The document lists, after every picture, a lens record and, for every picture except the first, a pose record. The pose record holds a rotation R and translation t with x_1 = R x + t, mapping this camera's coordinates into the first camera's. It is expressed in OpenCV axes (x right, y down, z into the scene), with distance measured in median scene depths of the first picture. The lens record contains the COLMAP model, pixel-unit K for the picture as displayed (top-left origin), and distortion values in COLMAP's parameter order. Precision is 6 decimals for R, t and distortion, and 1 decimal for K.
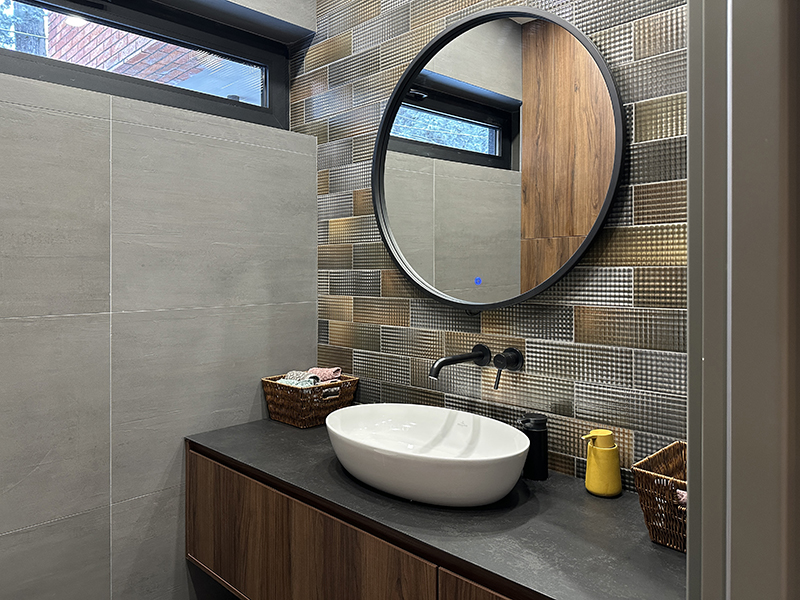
lens RADIAL K [[558.9, 0, 397.1], [0, 558.9, 291.6], [0, 0, 1]] dist [0.115657, -0.185940]
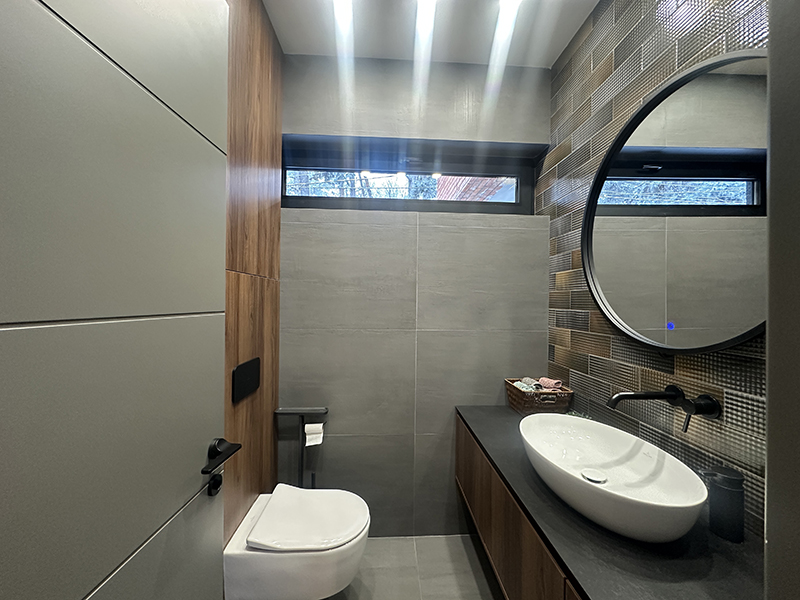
lens RADIAL K [[324.8, 0, 402.1], [0, 324.8, 307.3], [0, 0, 1]] dist [-0.003015, -0.000260]
pose [[0.745711, 0.025811, -0.665770, 0.156479], [-0.040659, 0.999150, -0.006805, -0.026550], [0.665028, 0.032144, 0.746126, 0.177285]]
